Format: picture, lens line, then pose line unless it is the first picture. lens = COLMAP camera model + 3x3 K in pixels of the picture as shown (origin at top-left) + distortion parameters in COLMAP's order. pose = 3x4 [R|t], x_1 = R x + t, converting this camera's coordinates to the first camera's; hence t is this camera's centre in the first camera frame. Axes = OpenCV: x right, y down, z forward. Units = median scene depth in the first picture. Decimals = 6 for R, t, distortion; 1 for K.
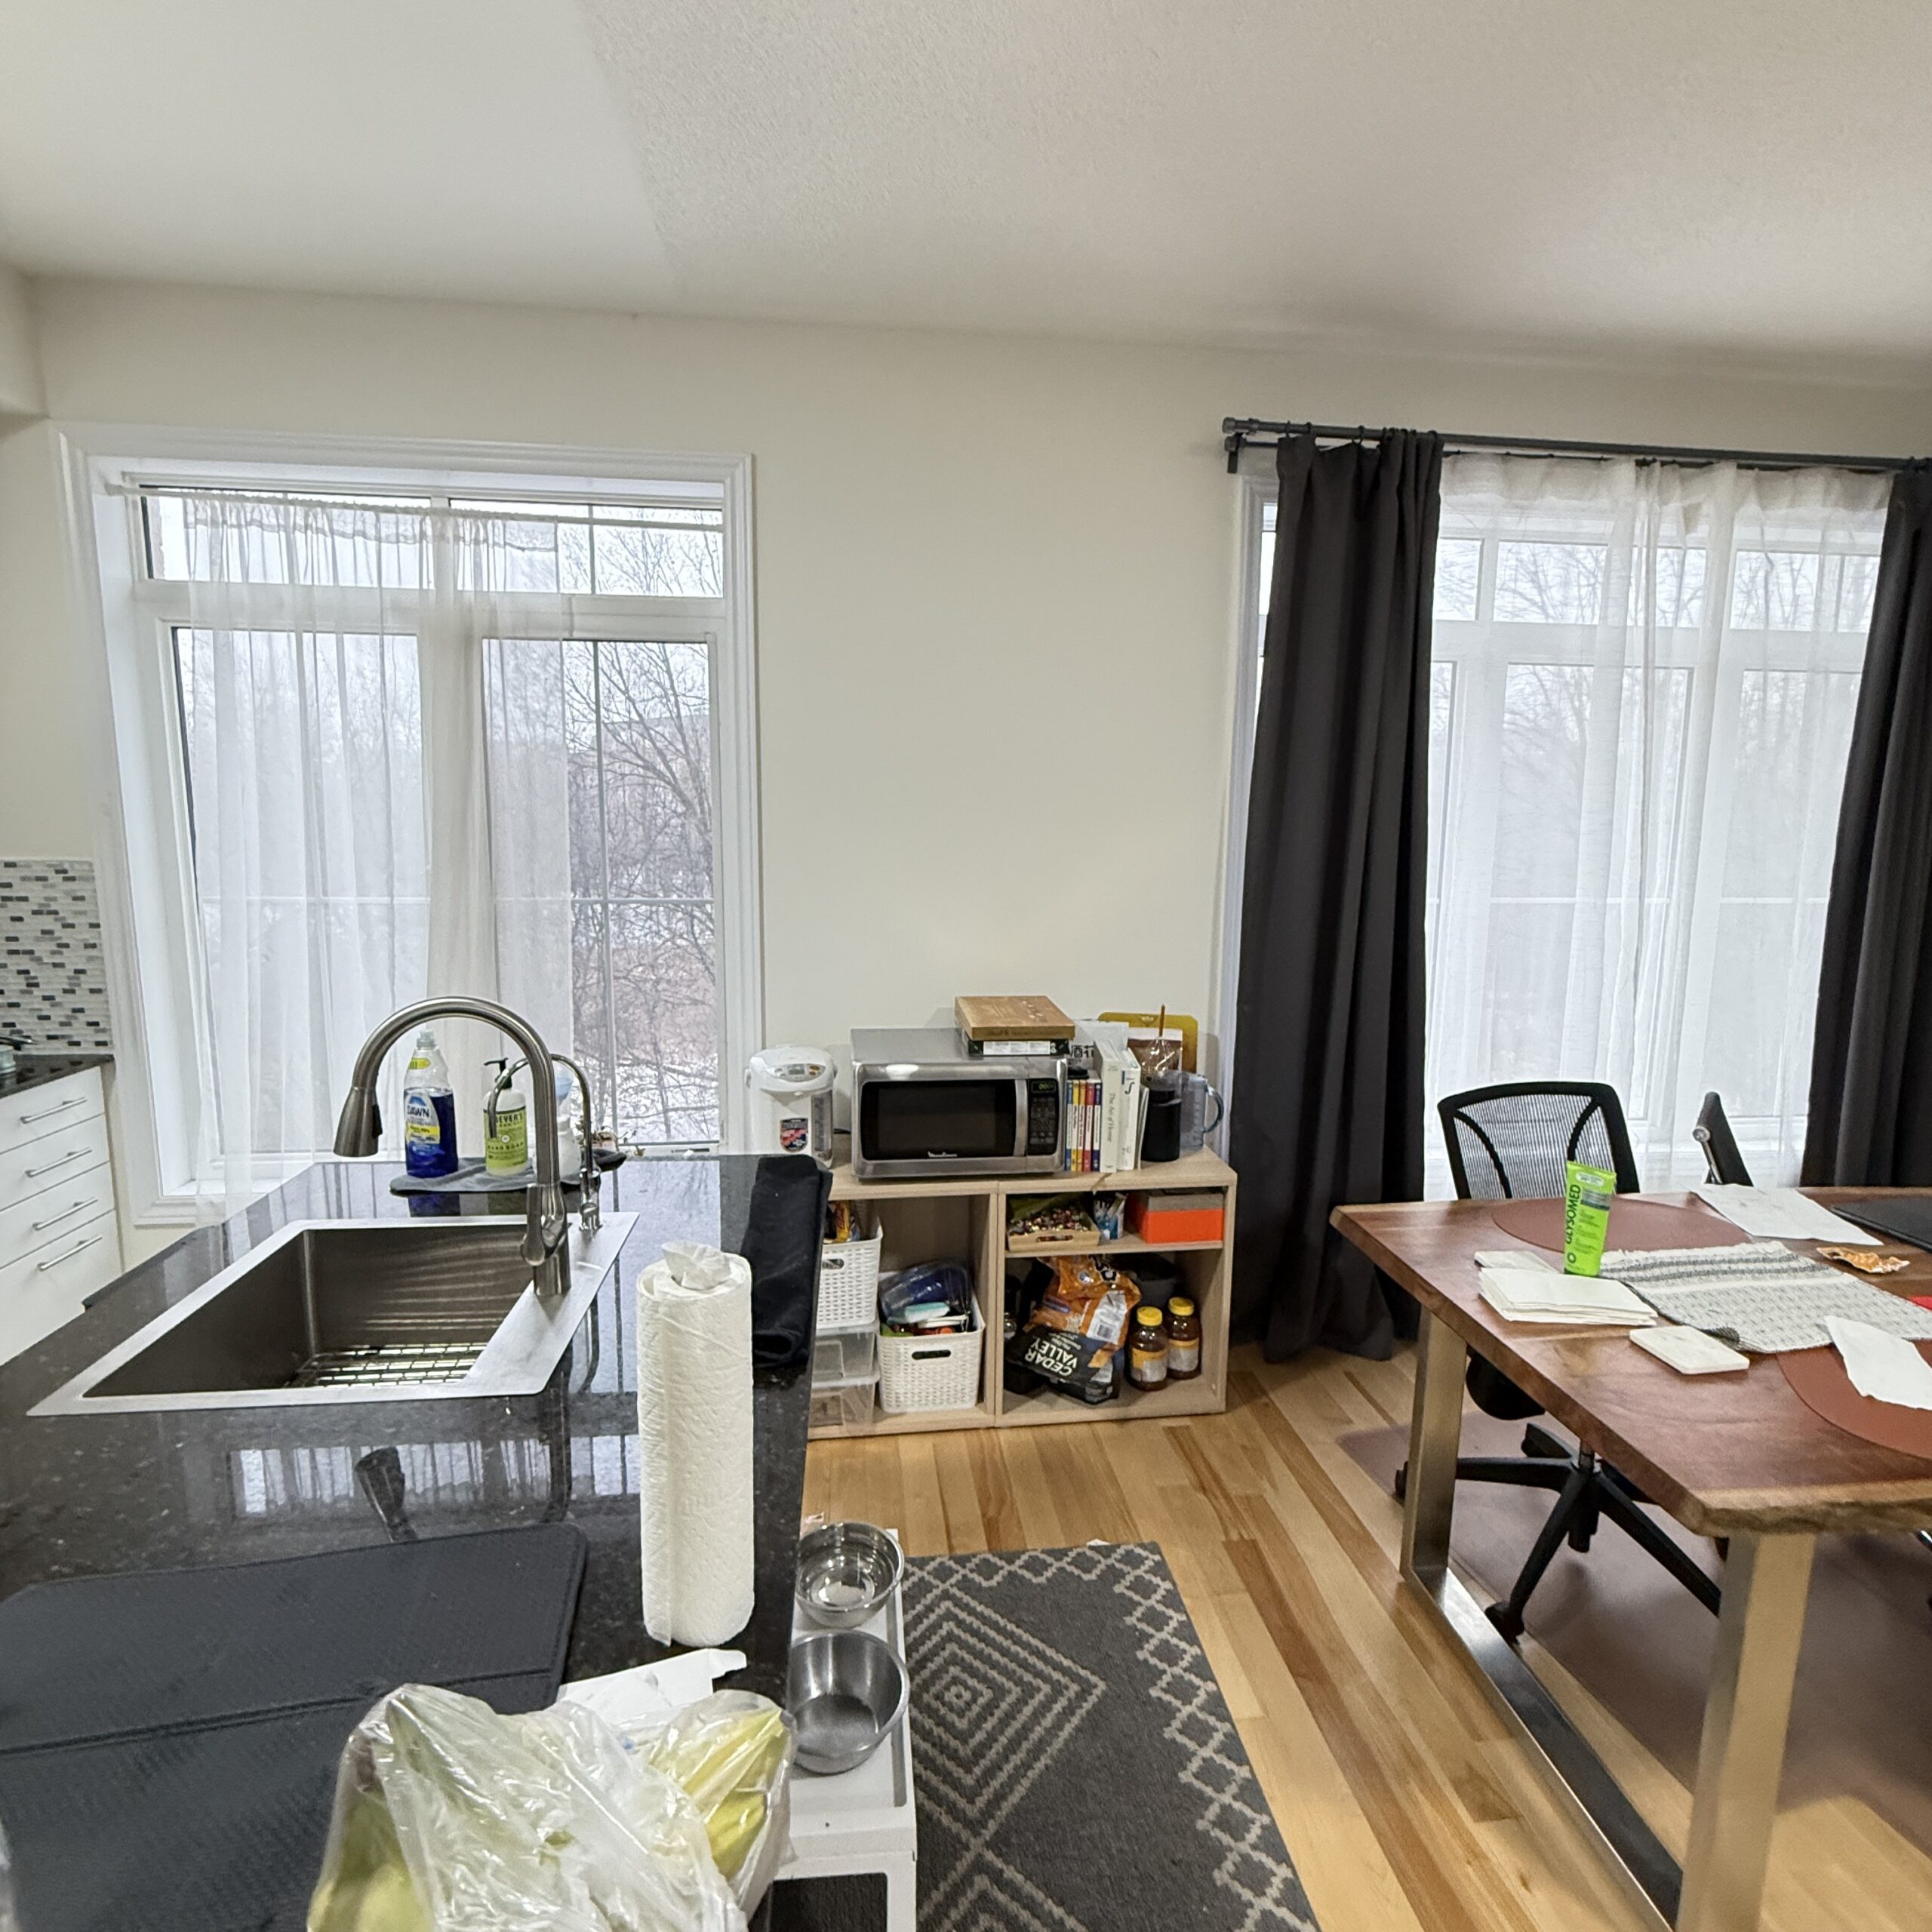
lens RADIAL K [[1012.3, 0, 966.1], [0, 1012.3, 956.2], [0, 0, 1]] dist [-0.001154, 0.000166]
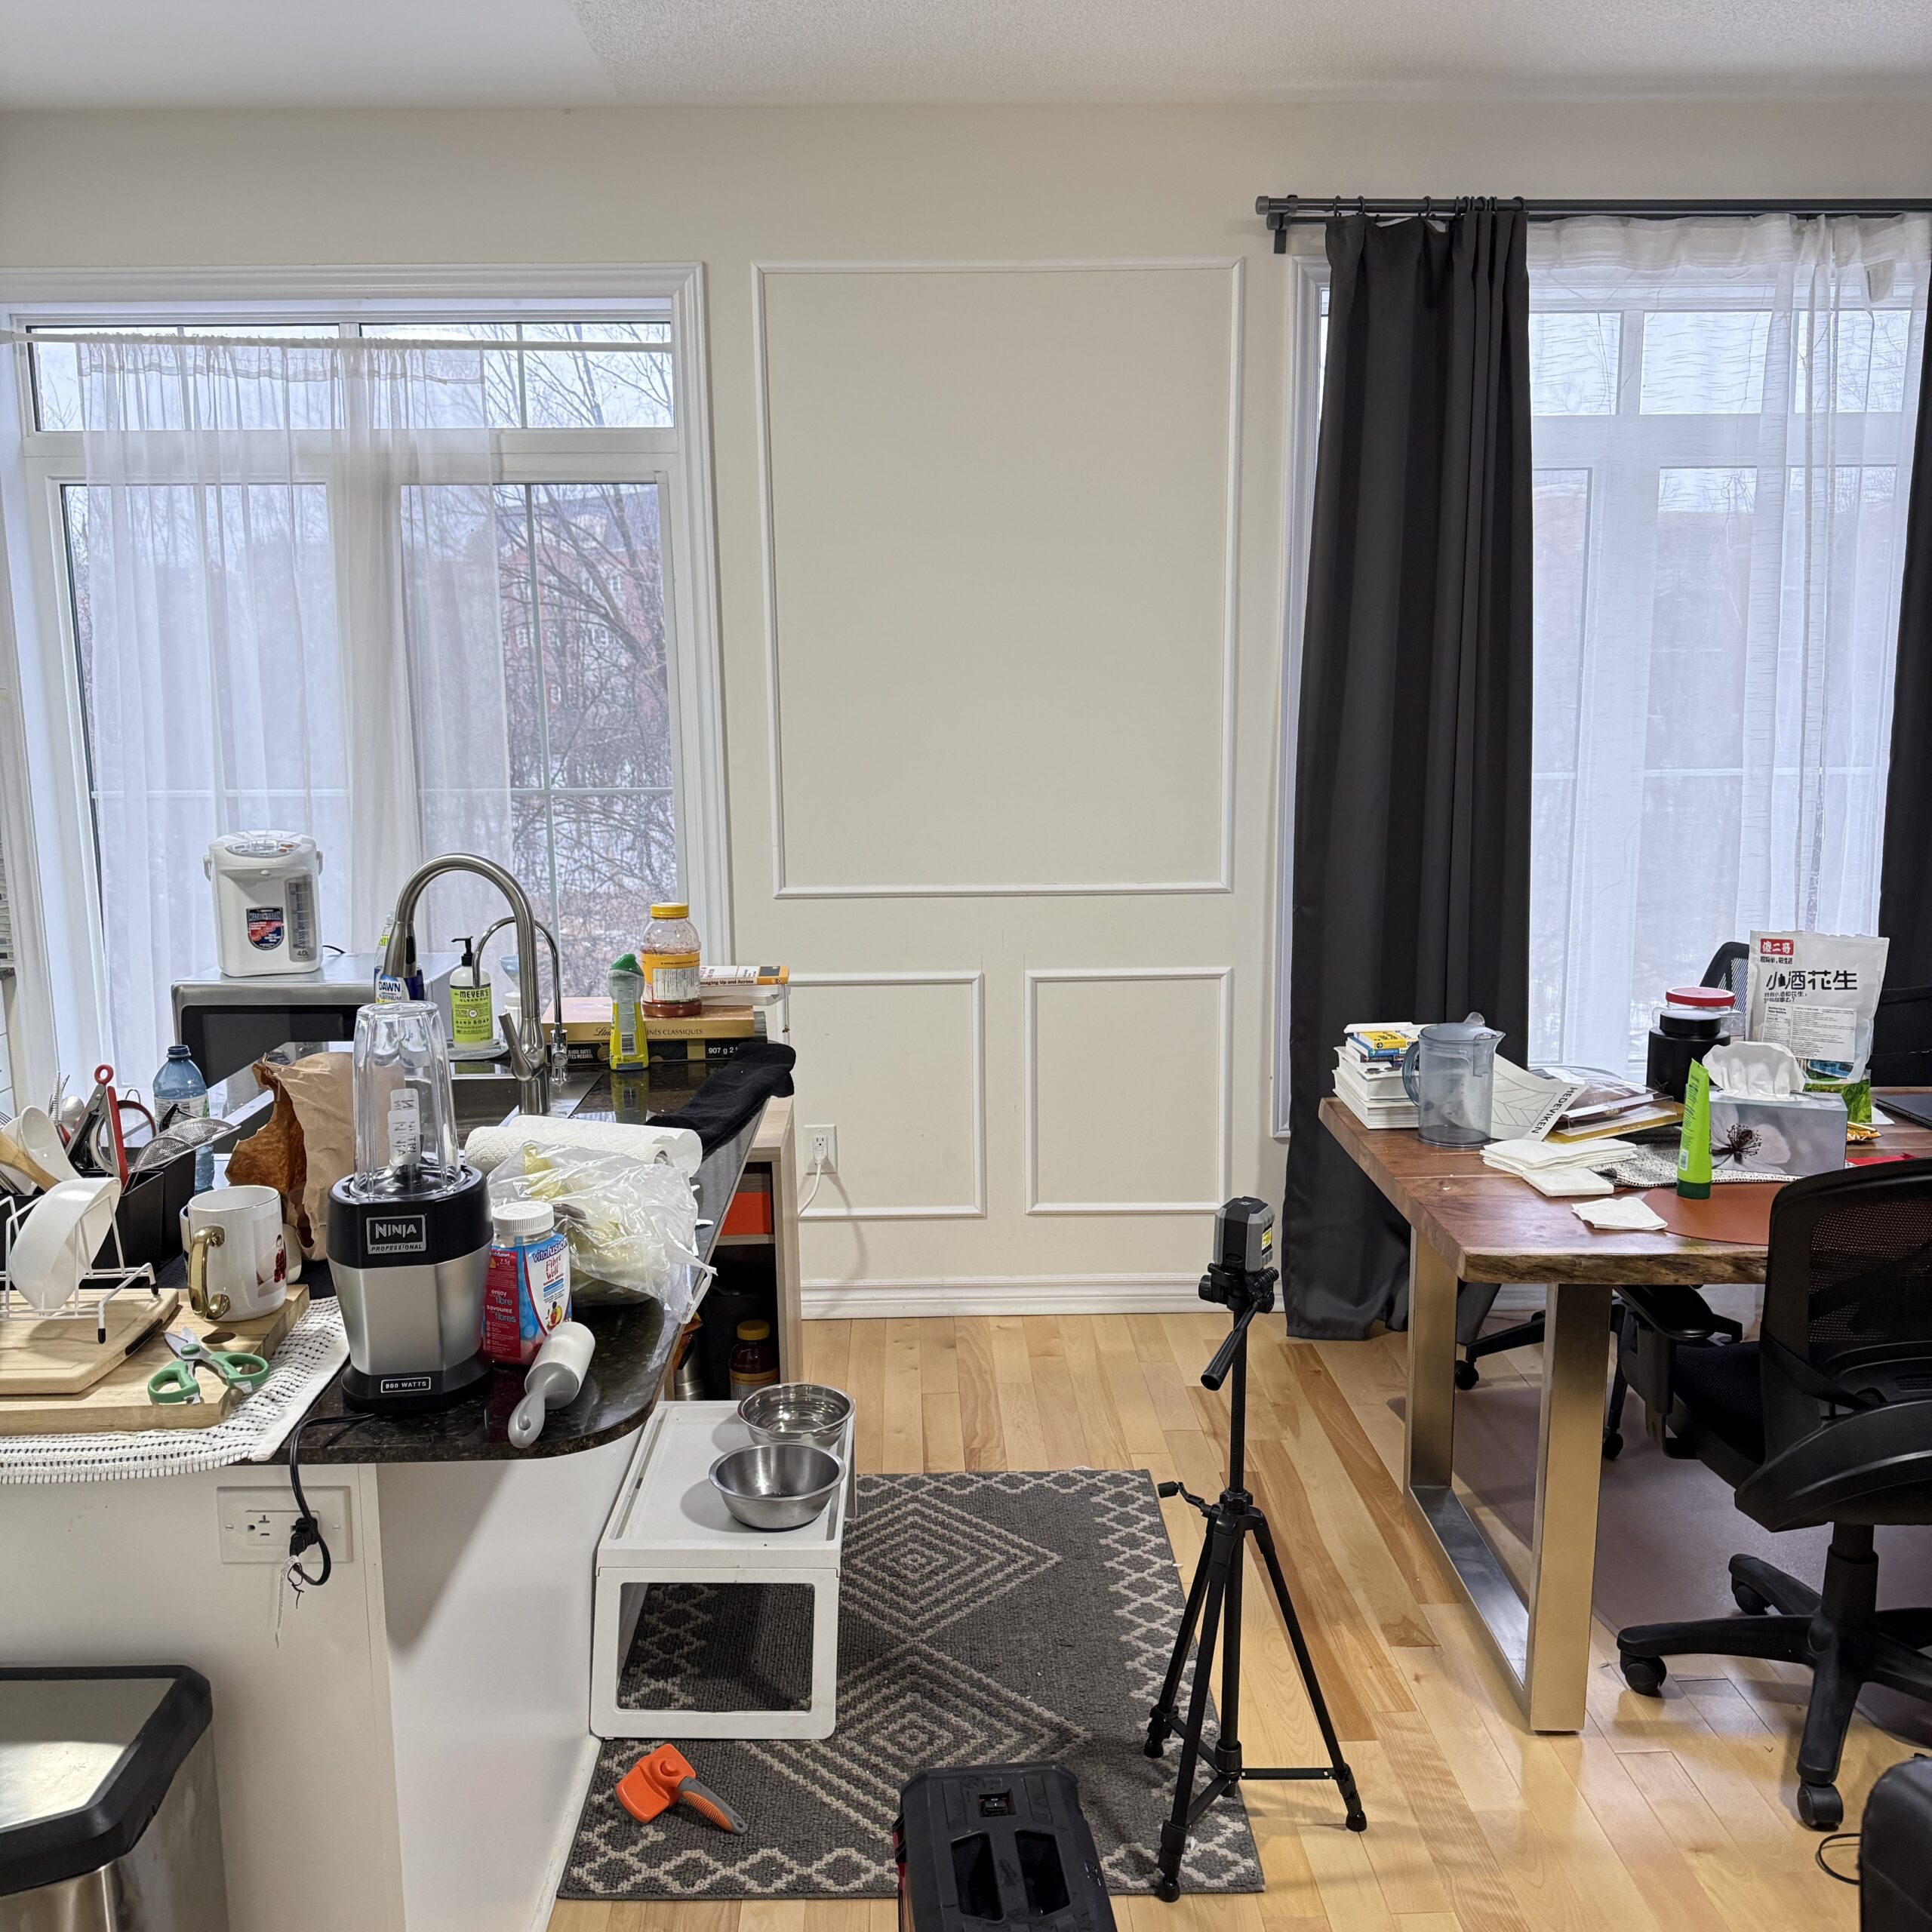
lens RADIAL K [[1750.6, 0, 966.0], [0, 1750.6, 966.0], [0, 0, 1]] dist [0.169192, -0.285872]
pose [[0.996226, -0.006800, -0.086536, 0.138929], [0.009698, 0.999404, 0.033117, 0.052271], [0.086259, -0.033831, 0.995698, -0.515351]]
